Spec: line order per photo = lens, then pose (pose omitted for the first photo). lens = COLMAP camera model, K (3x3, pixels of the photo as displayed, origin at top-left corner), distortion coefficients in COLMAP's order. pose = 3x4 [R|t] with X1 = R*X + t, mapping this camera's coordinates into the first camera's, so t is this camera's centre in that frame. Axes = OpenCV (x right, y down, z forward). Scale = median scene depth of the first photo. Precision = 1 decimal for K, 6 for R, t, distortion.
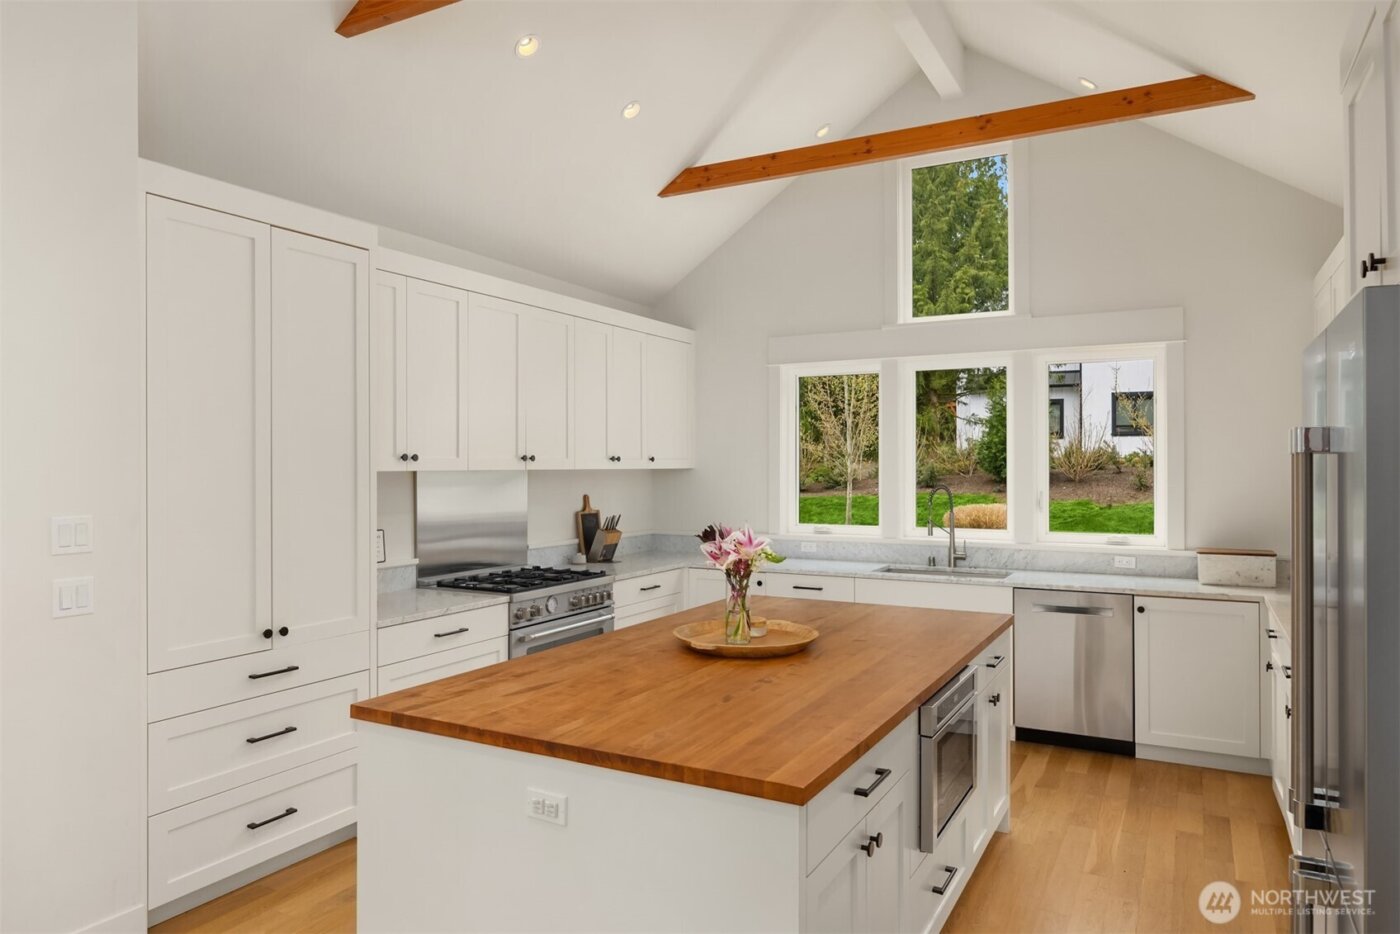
lens RADIAL K [[925.1, 0, 699.6], [0, 925.1, 463.0], [0, 0, 1]] dist [0.003676, -0.004926]
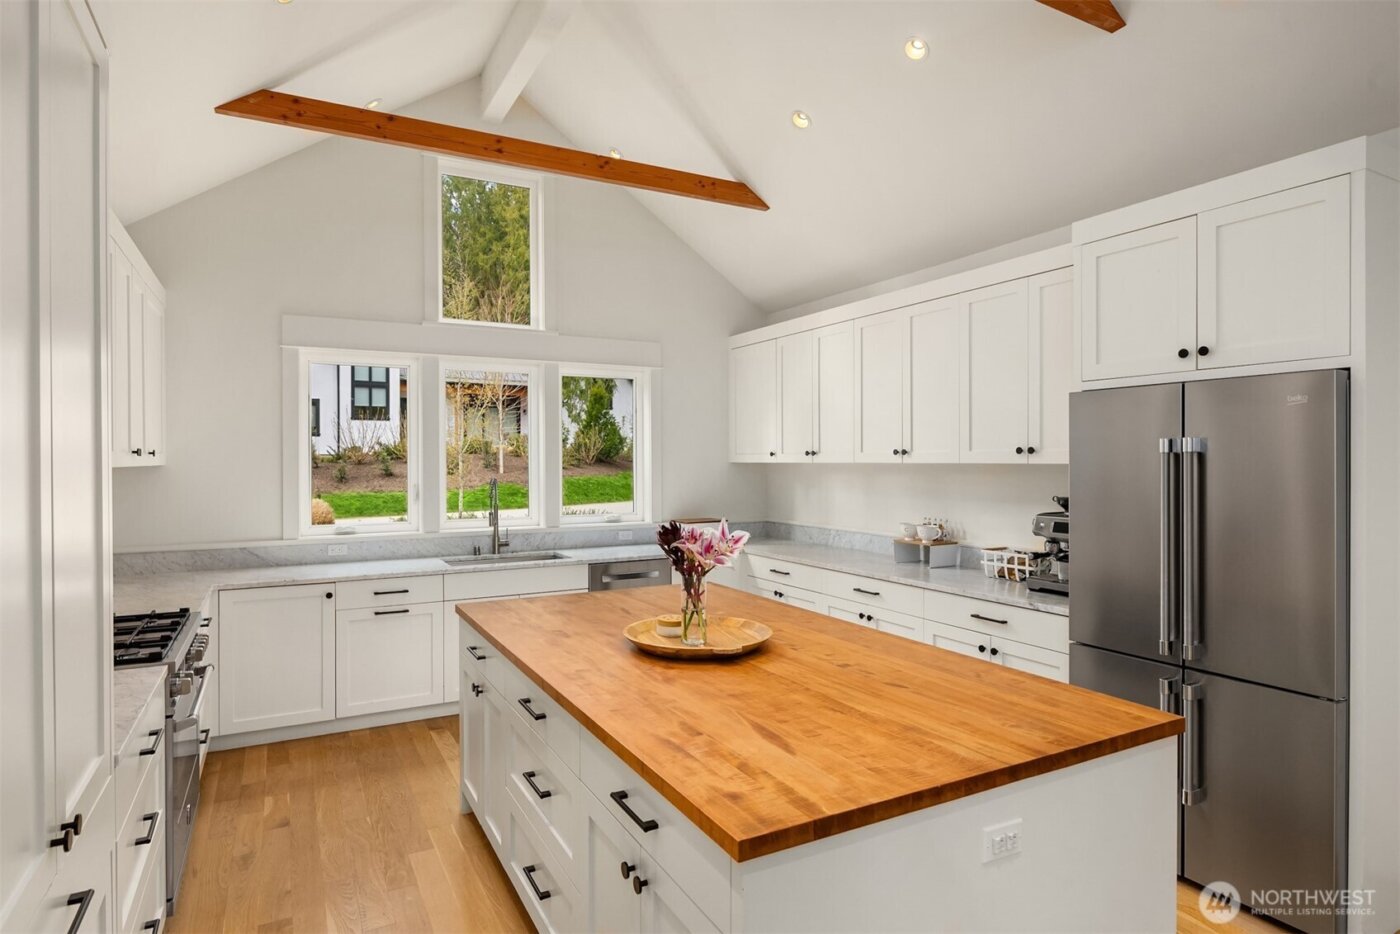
lens RADIAL K [[758.1, 0, 699.0], [0, 758.1, 466.1], [0, 0, 1]] dist [-0.000355, 0.000110]
pose [[0.543306, -0.009152, 0.839485, -0.389653], [0.001453, 0.999949, 0.009962, 0.000735], [-0.839534, -0.004193, 0.543292, 0.353967]]
